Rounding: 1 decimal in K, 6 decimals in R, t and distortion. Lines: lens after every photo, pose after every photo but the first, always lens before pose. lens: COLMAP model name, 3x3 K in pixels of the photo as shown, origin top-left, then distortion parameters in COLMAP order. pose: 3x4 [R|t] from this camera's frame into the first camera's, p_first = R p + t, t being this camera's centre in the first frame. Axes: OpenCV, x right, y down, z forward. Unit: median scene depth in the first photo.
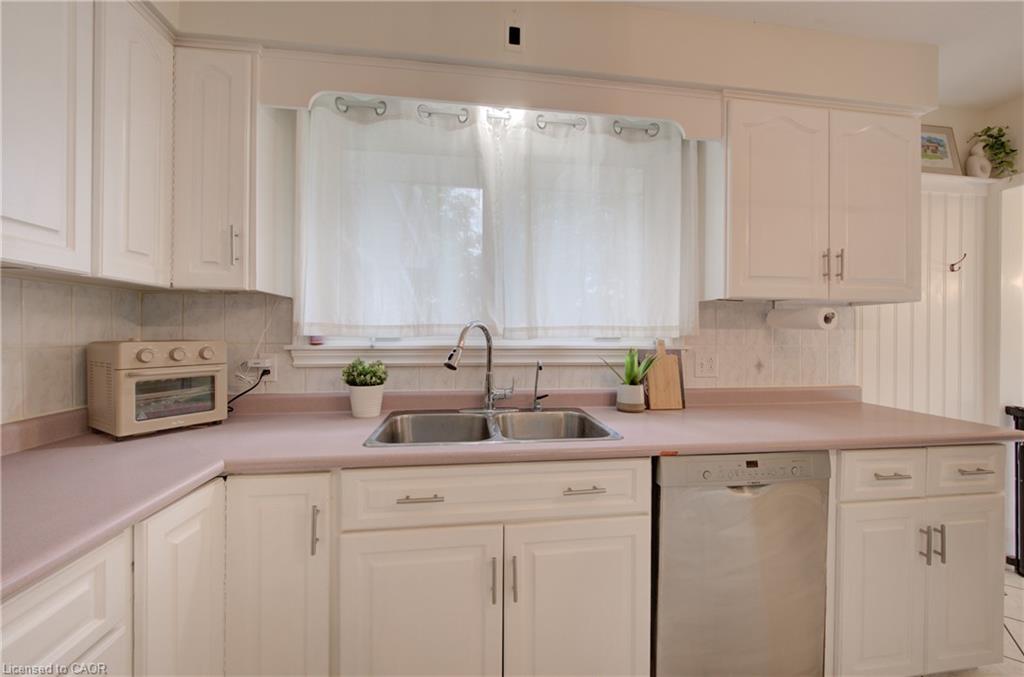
lens RADIAL K [[413.5, 0, 517.2], [0, 413.5, 334.8], [0, 0, 1]] dist [-0.003597, -0.000293]
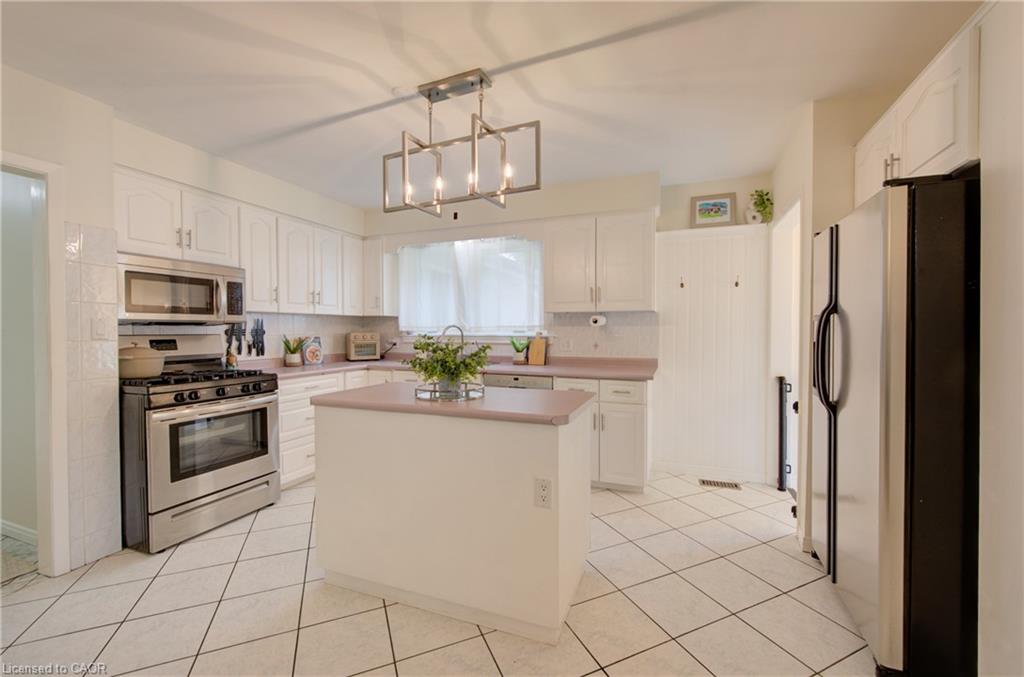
lens RADIAL K [[413.5, 0, 504.9], [0, 413.5, 338.5], [0, 0, 1]] dist [-0.003597, -0.000293]
pose [[0.860375, 0.004276, -0.509644, 1.428960], [0.005214, 0.999839, 0.017191, 0.009194], [0.509635, -0.017448, 0.860214, -0.991435]]
